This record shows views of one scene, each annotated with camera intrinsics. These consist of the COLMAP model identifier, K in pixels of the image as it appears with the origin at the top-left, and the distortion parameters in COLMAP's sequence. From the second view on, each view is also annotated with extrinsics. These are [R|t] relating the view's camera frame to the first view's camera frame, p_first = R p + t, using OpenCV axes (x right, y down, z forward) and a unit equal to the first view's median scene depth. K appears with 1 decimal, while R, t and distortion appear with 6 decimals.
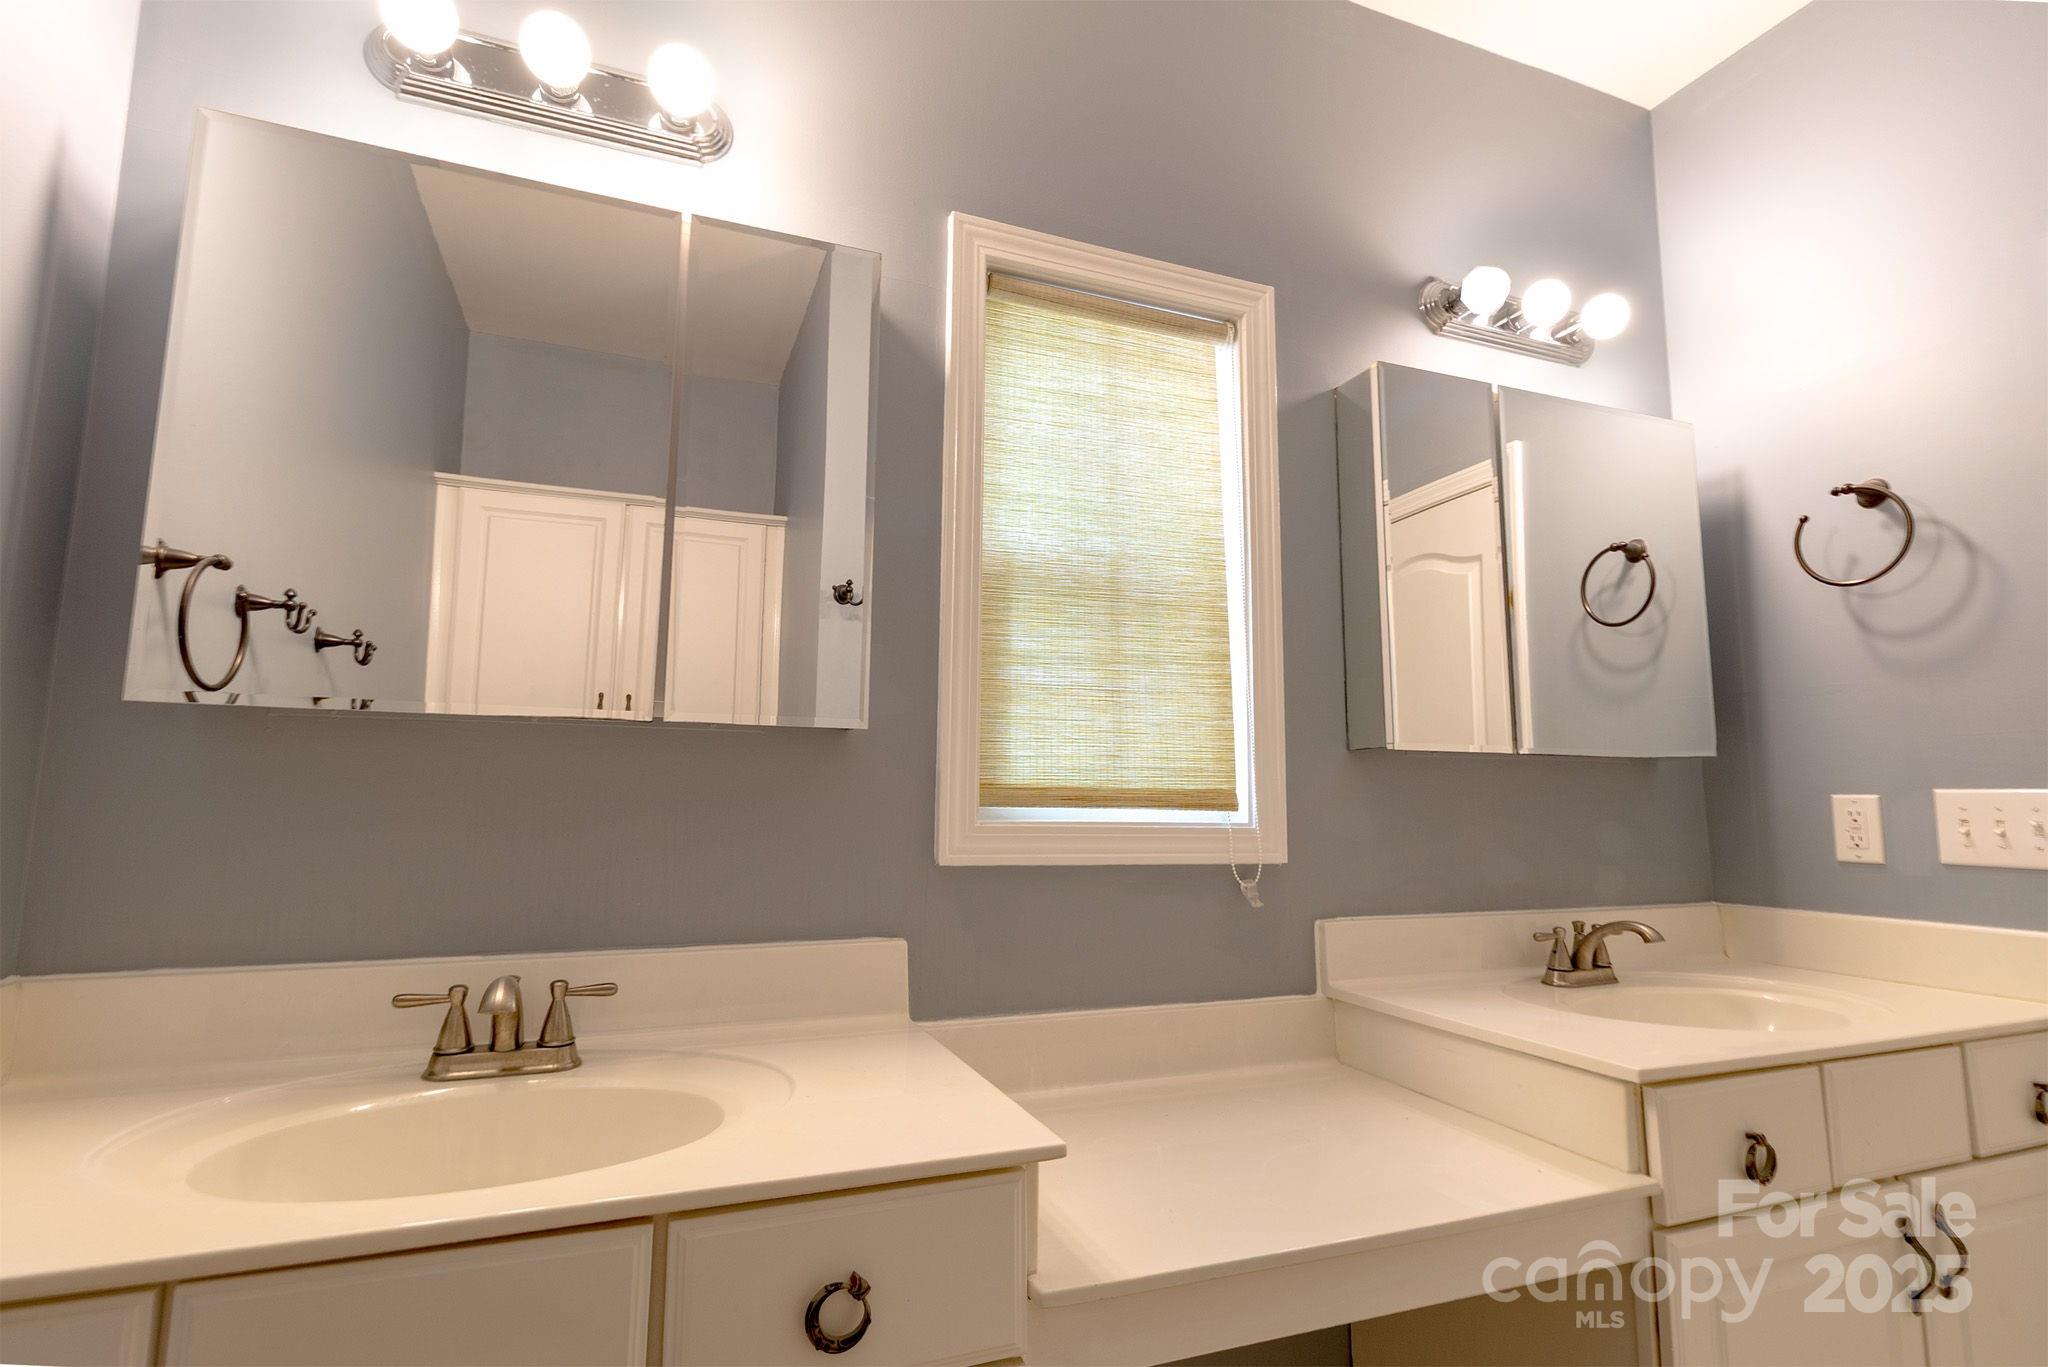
lens RADIAL K [[965.5, 0, 1039.2], [0, 965.5, 686.5], [0, 0, 1]] dist [0.003052, -0.002007]
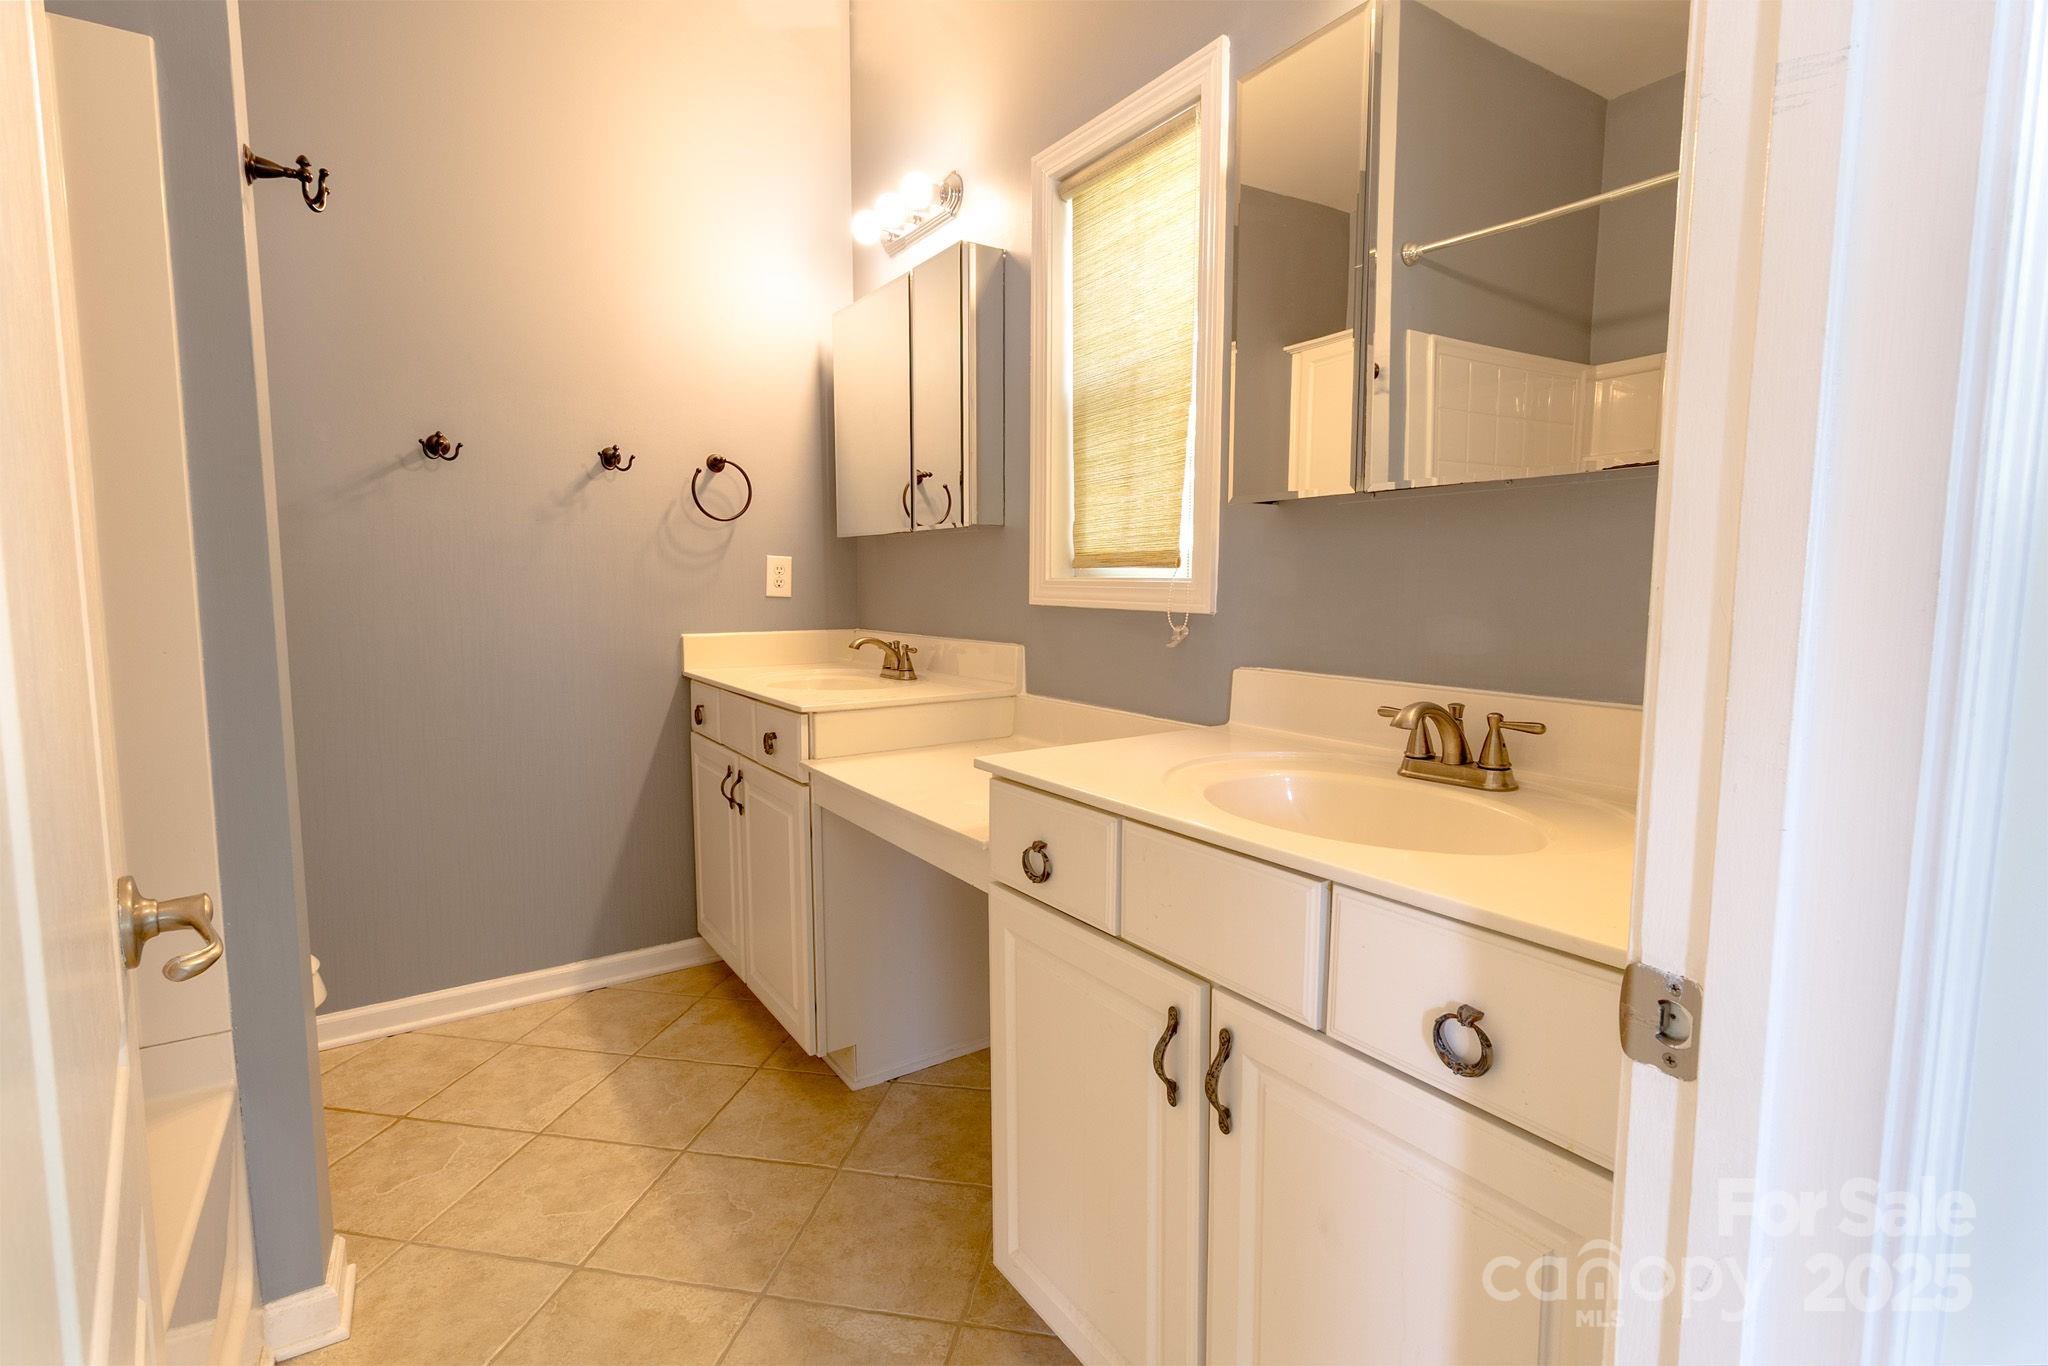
lens RADIAL K [[996.5, 0, 1017.9], [0, 996.5, 654.8], [0, 0, 1]] dist [0.000318, 0.000032]
pose [[0.204893, 0.071289, -0.976185, 1.358654], [0.134428, 0.985843, 0.100210, 0.084675], [0.969509, -0.151759, 0.192409, 0.555570]]
